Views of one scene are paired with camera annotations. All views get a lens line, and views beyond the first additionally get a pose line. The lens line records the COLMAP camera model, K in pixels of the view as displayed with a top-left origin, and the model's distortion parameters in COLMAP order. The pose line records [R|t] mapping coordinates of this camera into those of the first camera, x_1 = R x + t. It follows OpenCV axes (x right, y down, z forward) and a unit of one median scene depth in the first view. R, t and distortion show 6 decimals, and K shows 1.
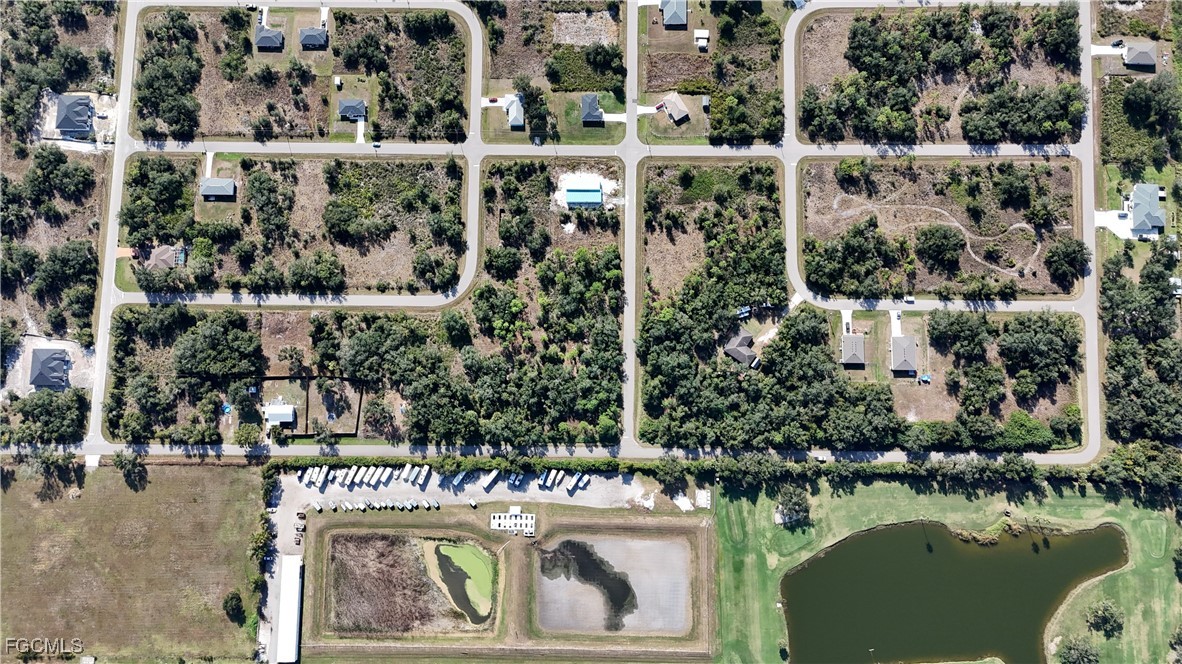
lens RADIAL K [[874.7, 0, 583.7], [0, 874.7, 328.3], [0, 0, 1]] dist [0.068645, -0.069267]
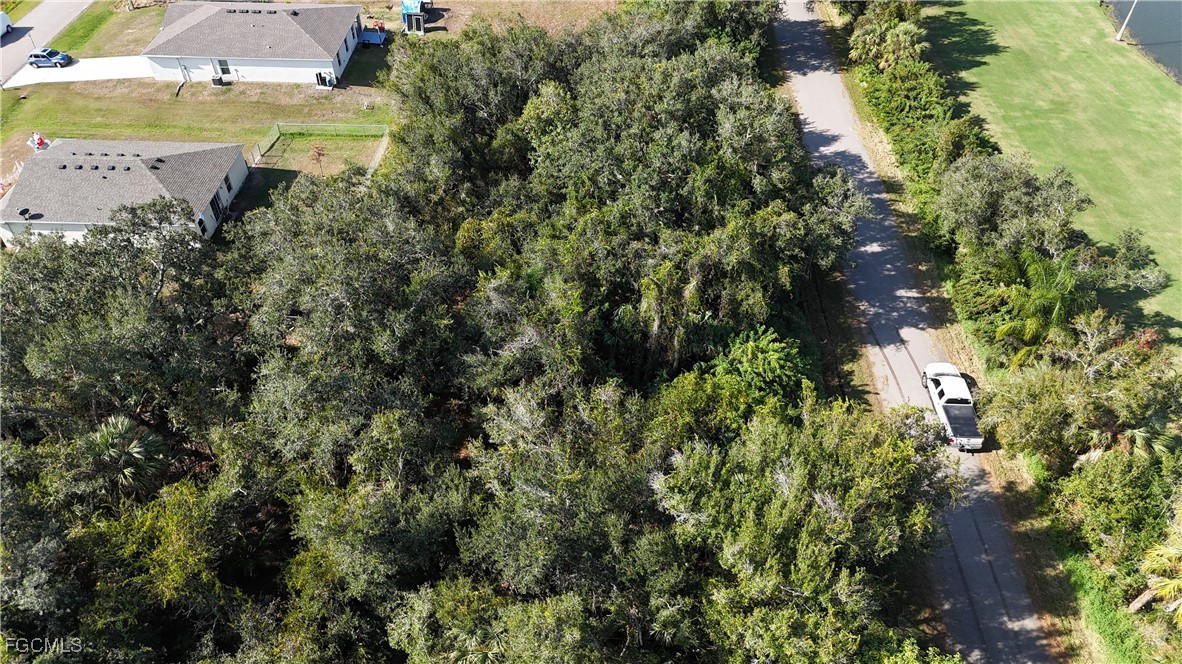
lens RADIAL K [[874.7, 0, 599.3], [0, 874.7, 326.1], [0, 0, 1]] dist [0.068645, -0.069267]
pose [[0.016201, -0.650915, 0.758977, 0.184112], [0.990033, 0.116652, 0.078911, 0.090235], [-0.139901, 0.750134, 0.646318, 0.910262]]
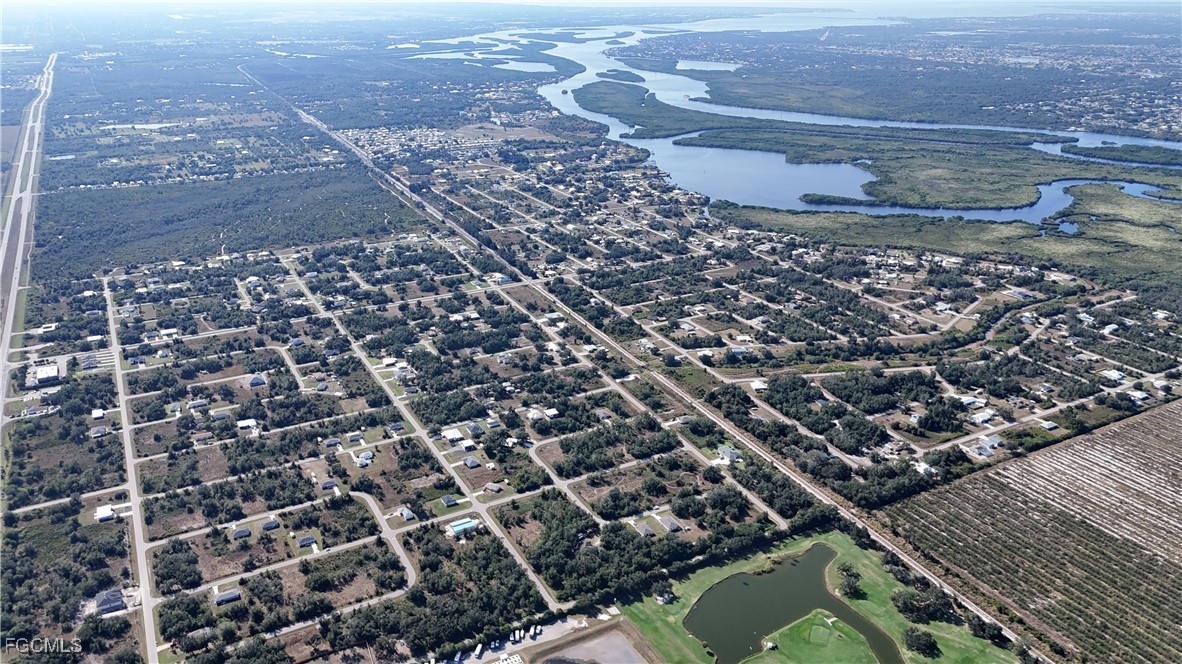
lens RADIAL K [[874.7, 0, 584.8], [0, 874.7, 305.1], [0, 0, 1]] dist [0.068645, -0.069267]
pose [[0.871382, -0.136780, 0.471152, -0.548135], [0.481357, 0.423951, -0.767178, 1.103631], [-0.094811, 0.895297, 0.435263, -0.136741]]
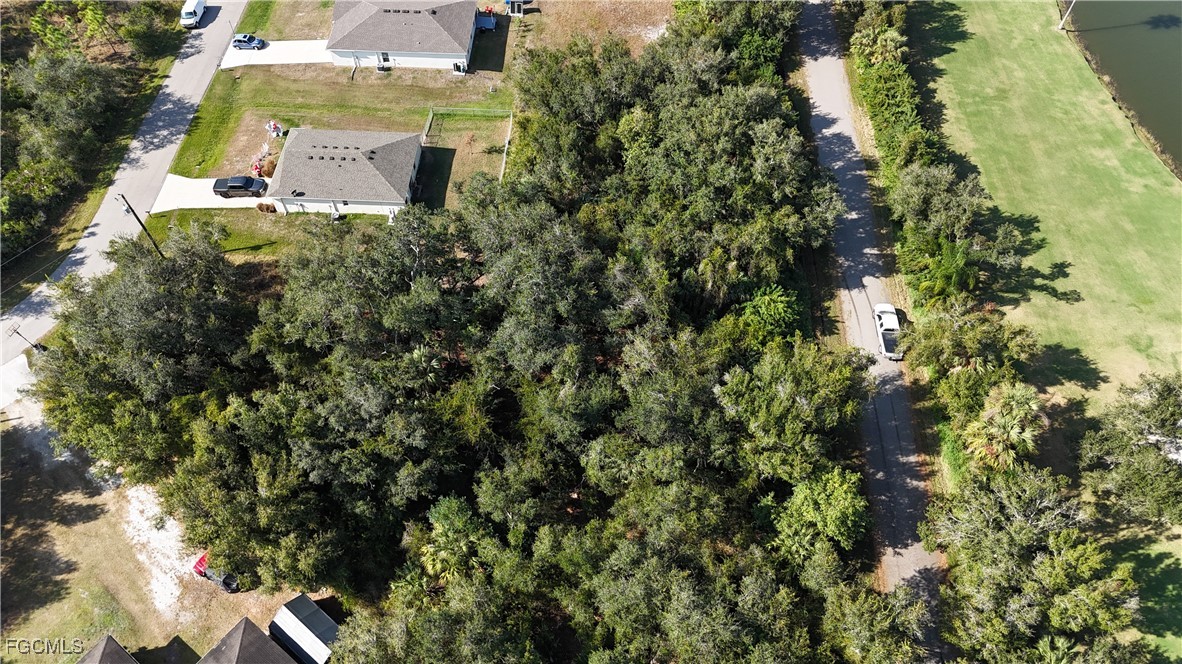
lens RADIAL K [[874.7, 0, 600.2], [0, 874.7, 331.8], [0, 0, 1]] dist [0.068645, -0.069267]
pose [[0.029191, -0.785001, 0.618807, 0.147183], [0.989452, 0.110571, 0.093592, 0.067618], [-0.141892, 0.609547, 0.779948, 0.848111]]
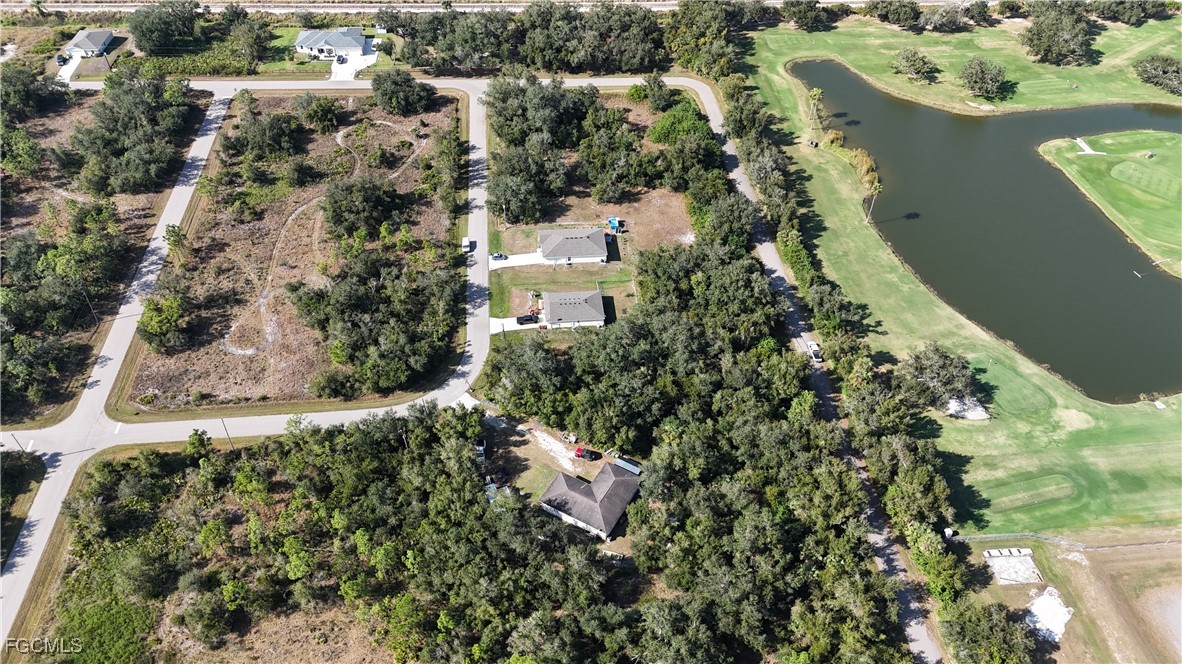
lens RADIAL K [[874.7, 0, 595.8], [0, 874.7, 333.8], [0, 0, 1]] dist [0.068645, -0.069267]
pose [[-0.111019, -0.658728, 0.744146, -0.057251], [0.982379, 0.040542, 0.182450, -0.050441], [-0.150354, 0.751288, 0.642619, 0.700964]]
